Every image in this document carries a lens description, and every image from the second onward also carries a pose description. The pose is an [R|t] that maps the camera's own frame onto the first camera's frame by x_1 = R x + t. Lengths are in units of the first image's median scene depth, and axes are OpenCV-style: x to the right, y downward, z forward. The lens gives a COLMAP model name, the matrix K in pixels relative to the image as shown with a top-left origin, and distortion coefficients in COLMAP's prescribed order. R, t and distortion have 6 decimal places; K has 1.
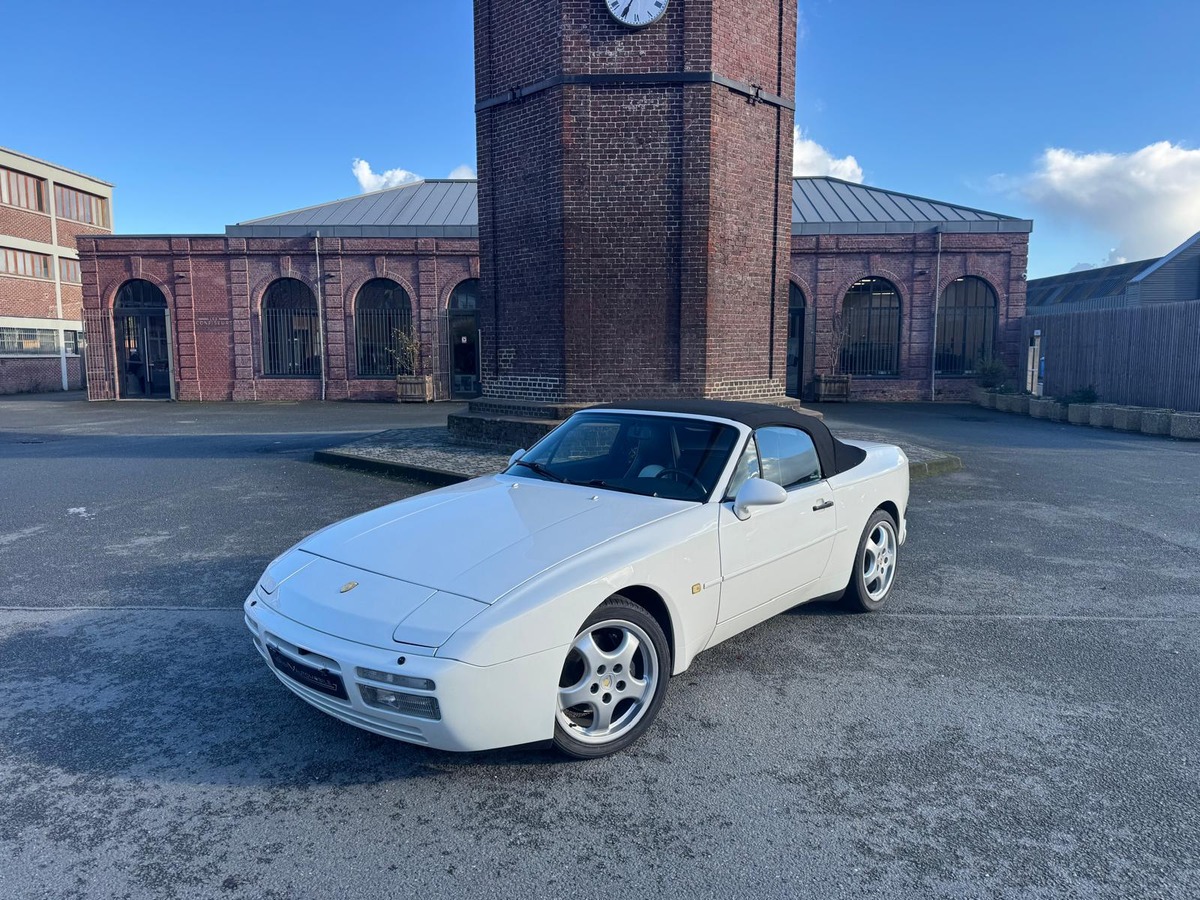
lens RADIAL K [[826.2, 0, 597.6], [0, 826.2, 468.7], [0, 0, 1]] dist [0.070366, -0.090167]
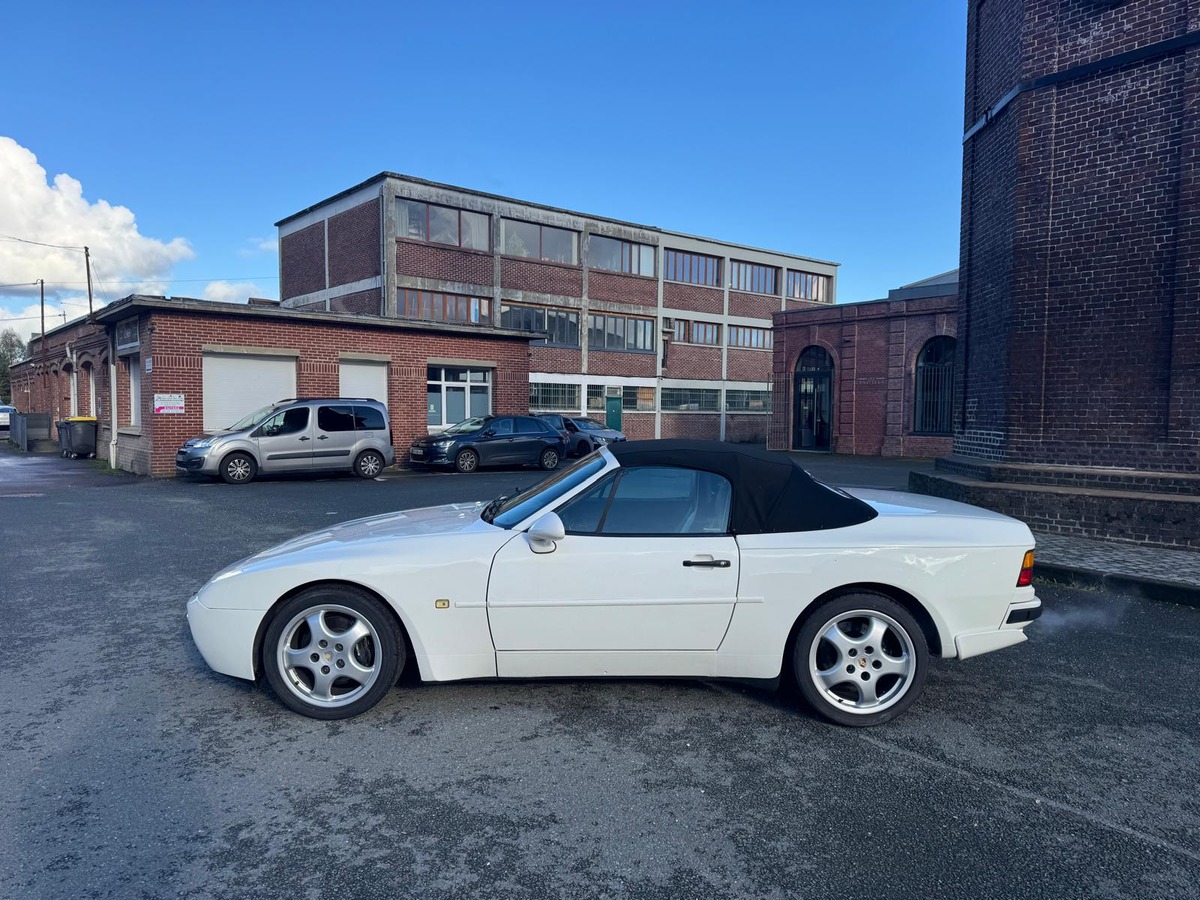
lens RADIAL K [[828.1, 0, 596.0], [0, 828.1, 470.1], [0, 0, 1]] dist [0.063409, -0.078020]
pose [[0.653994, 0.061539, -0.753993, 0.330829], [-0.114704, 0.993229, -0.018426, -0.008745], [0.747754, 0.098537, 0.656624, 0.138076]]
